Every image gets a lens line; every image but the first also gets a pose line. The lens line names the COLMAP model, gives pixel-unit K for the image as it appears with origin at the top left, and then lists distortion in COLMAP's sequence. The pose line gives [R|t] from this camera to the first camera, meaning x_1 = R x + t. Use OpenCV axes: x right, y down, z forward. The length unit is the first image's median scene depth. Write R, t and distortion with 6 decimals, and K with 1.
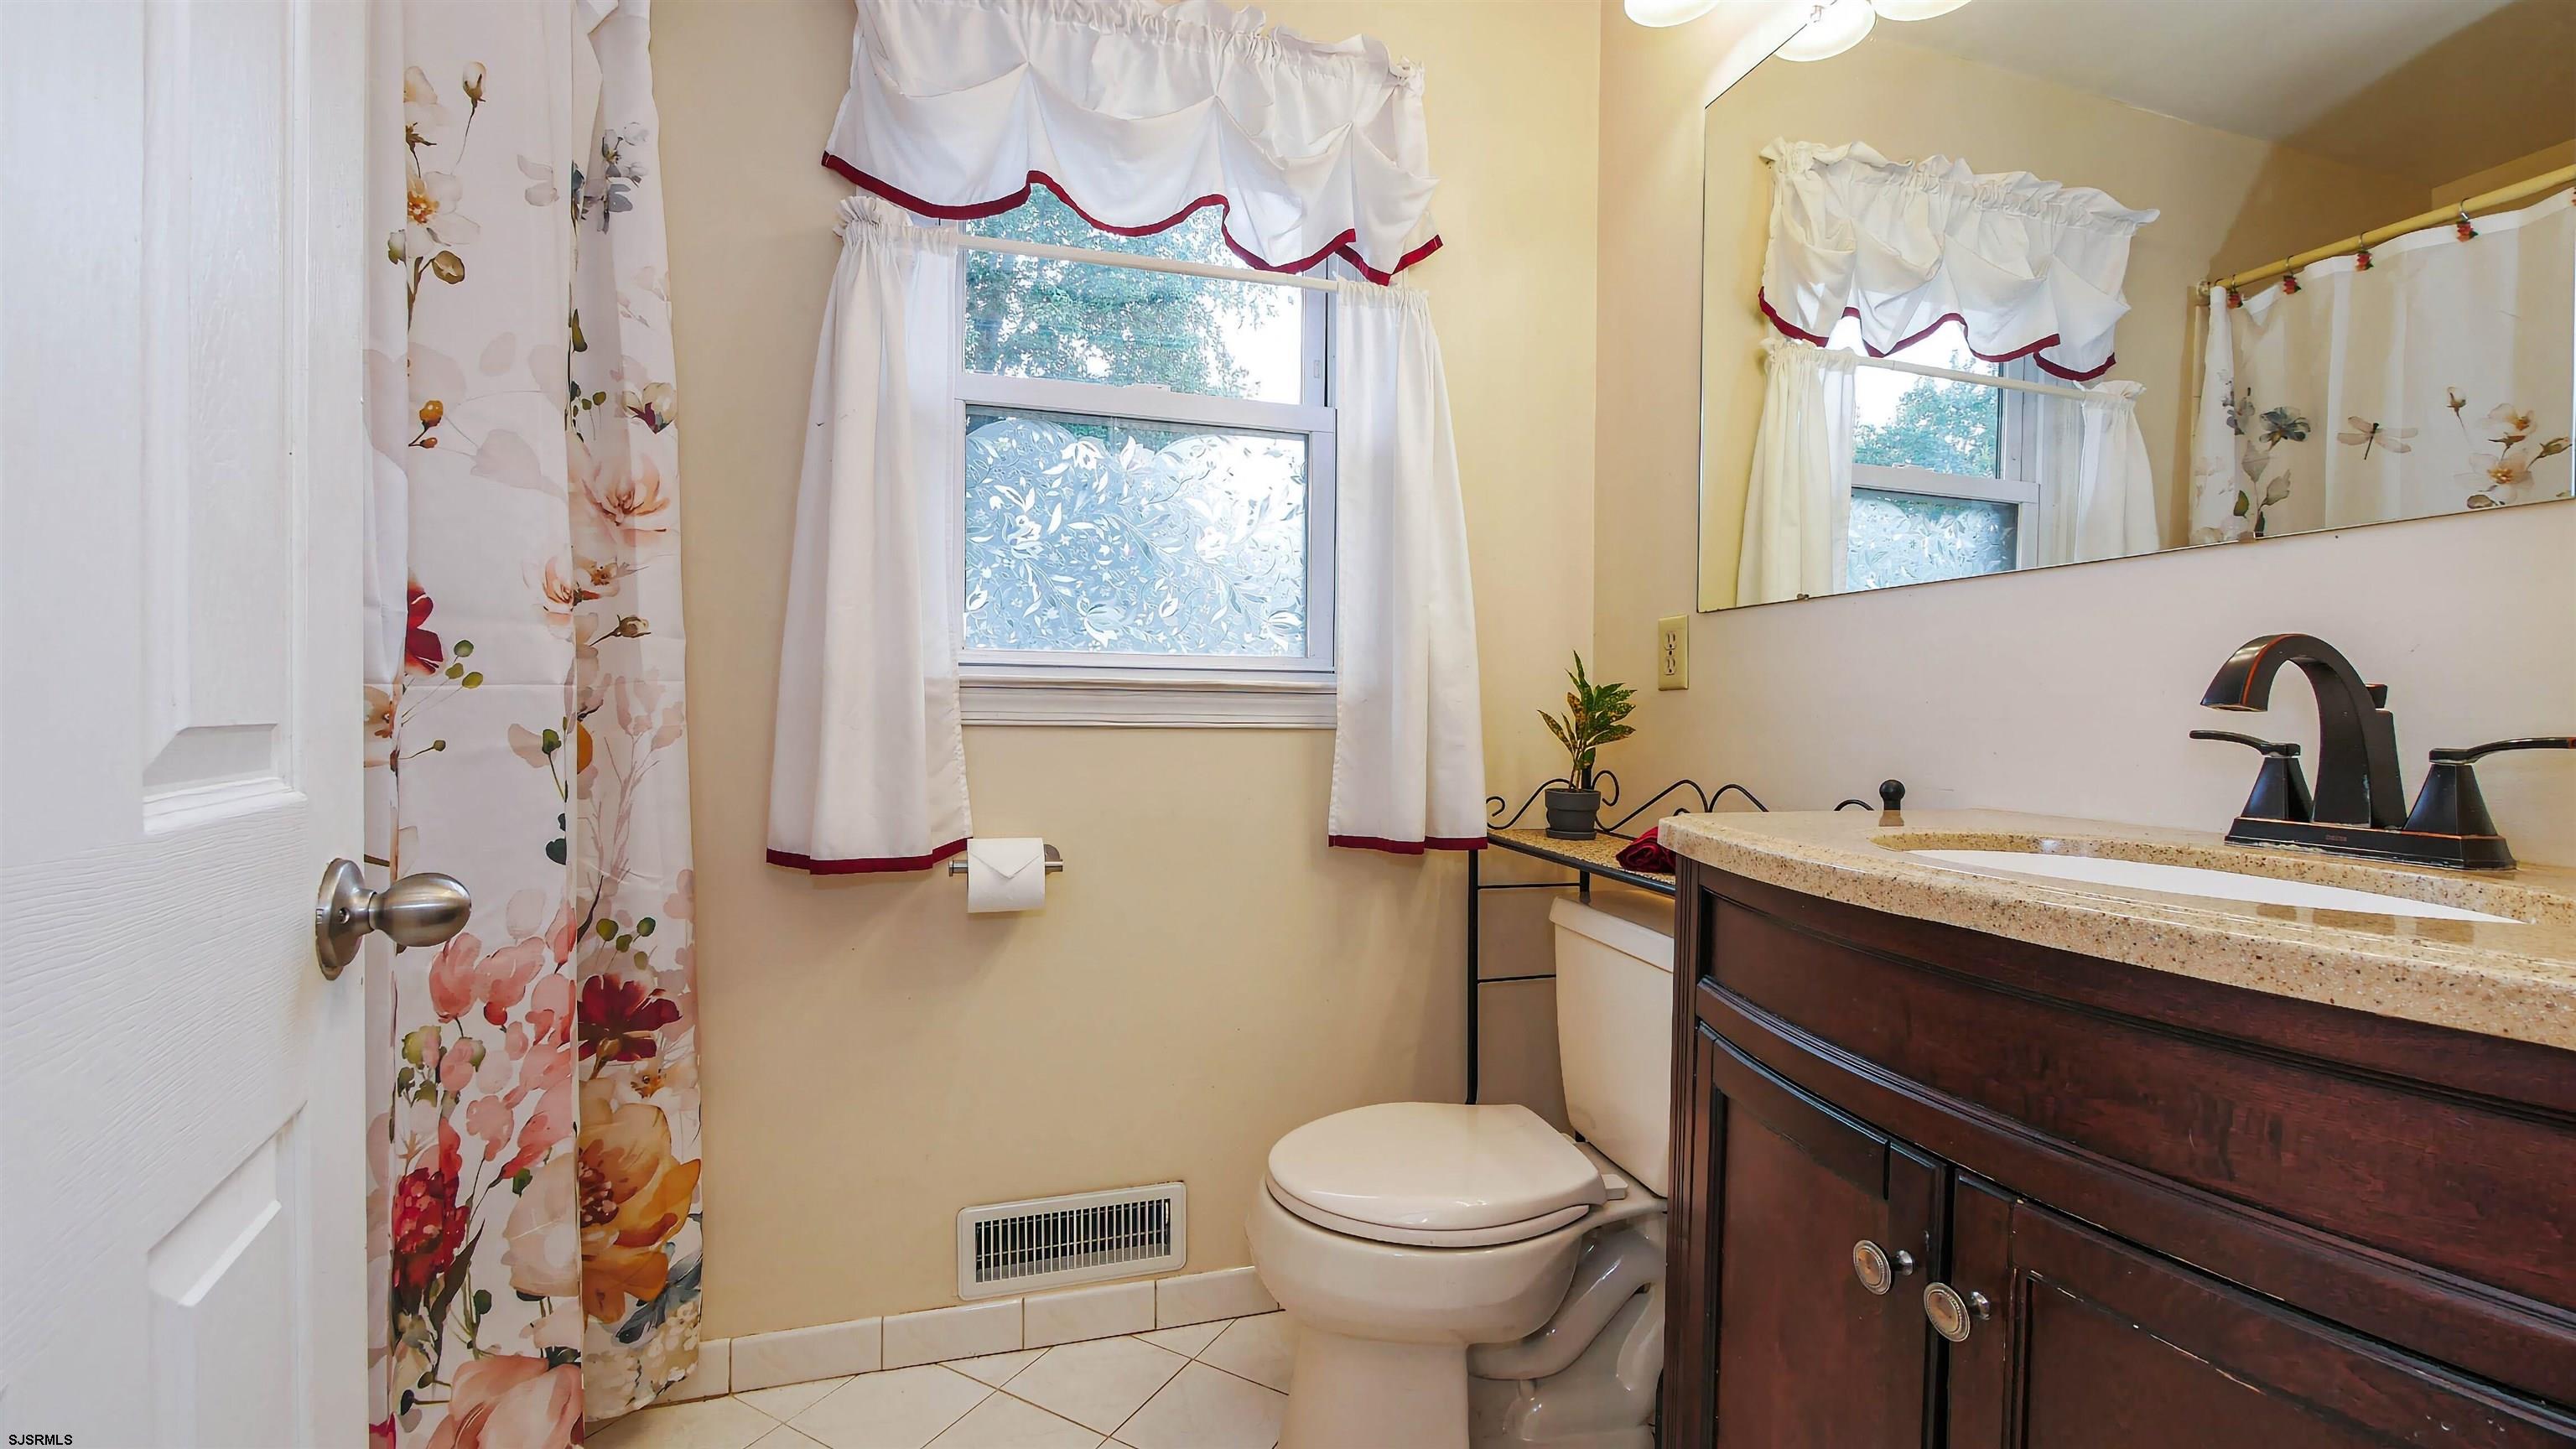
lens RADIAL K [[1061.6, 0, 1289.9], [0, 1061.6, 726.3], [0, 0, 1]] dist [-0.007122, 0.000307]
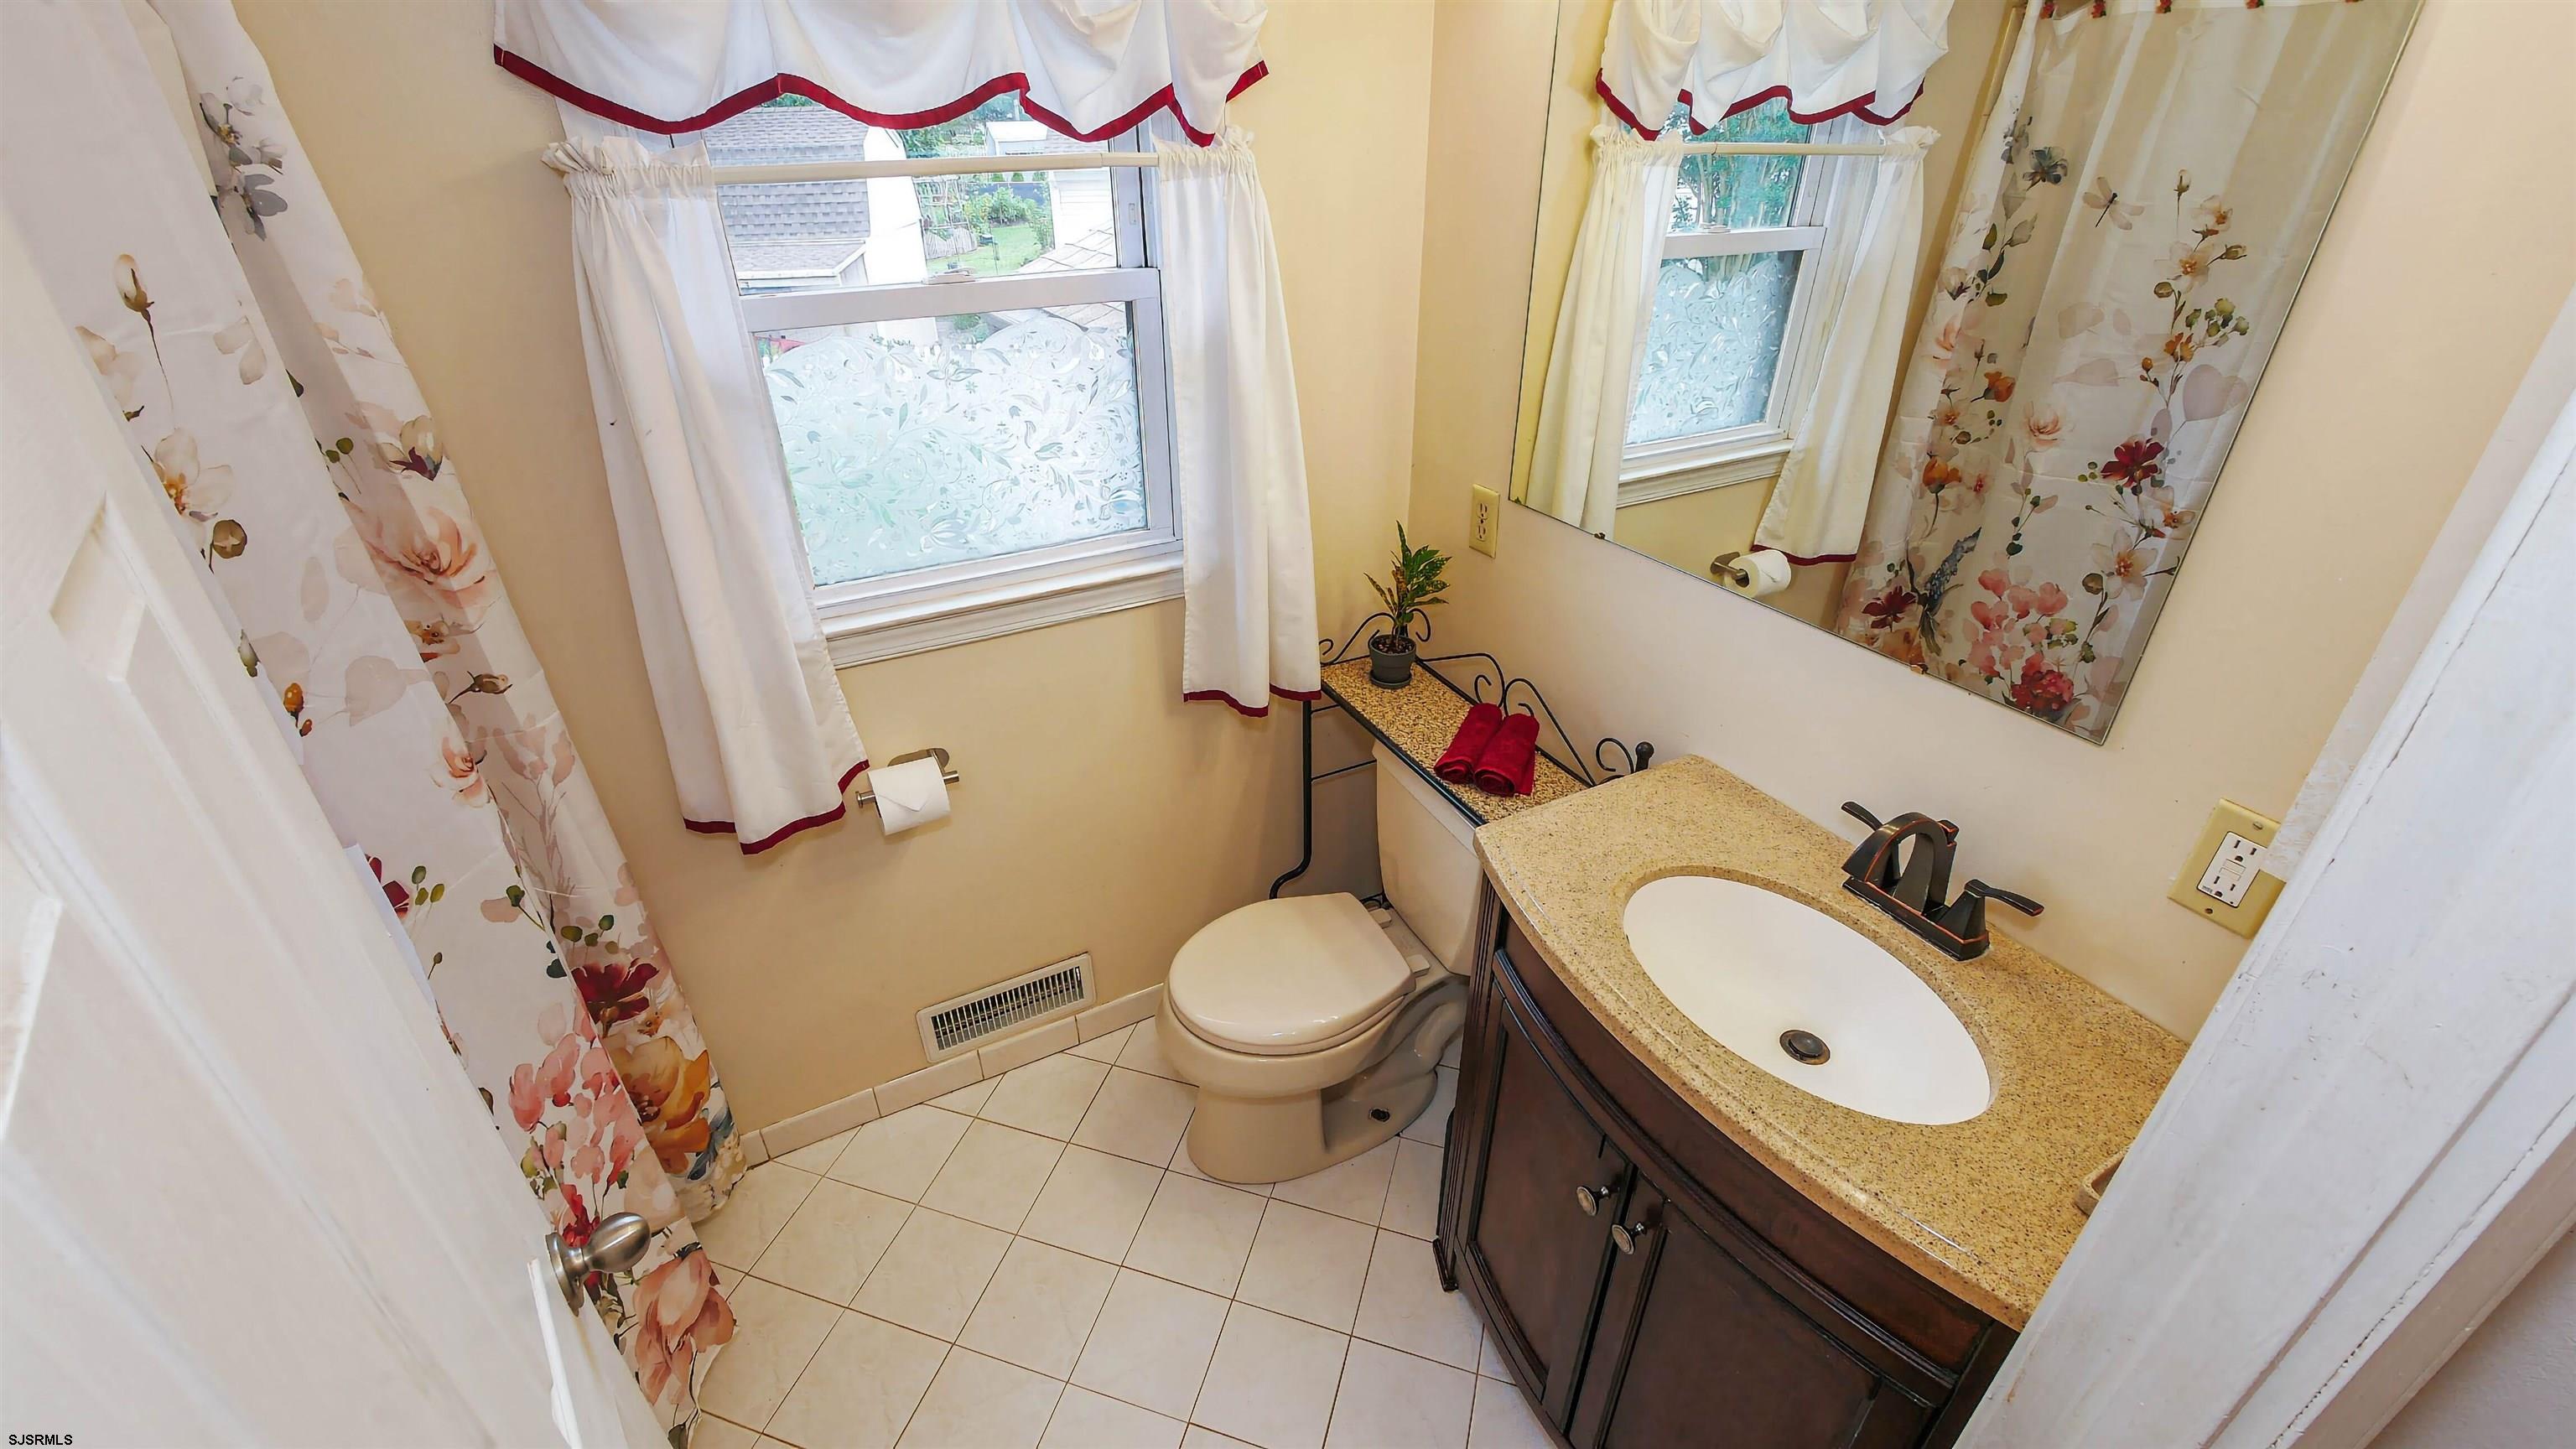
lens RADIAL K [[1061.6, 0, 1274.3], [0, 1061.6, 715.3], [0, 0, 1]] dist [-0.007122, 0.000307]
pose [[0.979408, -0.115555, 0.165549, -0.067407], [0.021825, 0.875793, 0.482193, -0.482025], [-0.200707, -0.468650, 0.860281, -0.005759]]
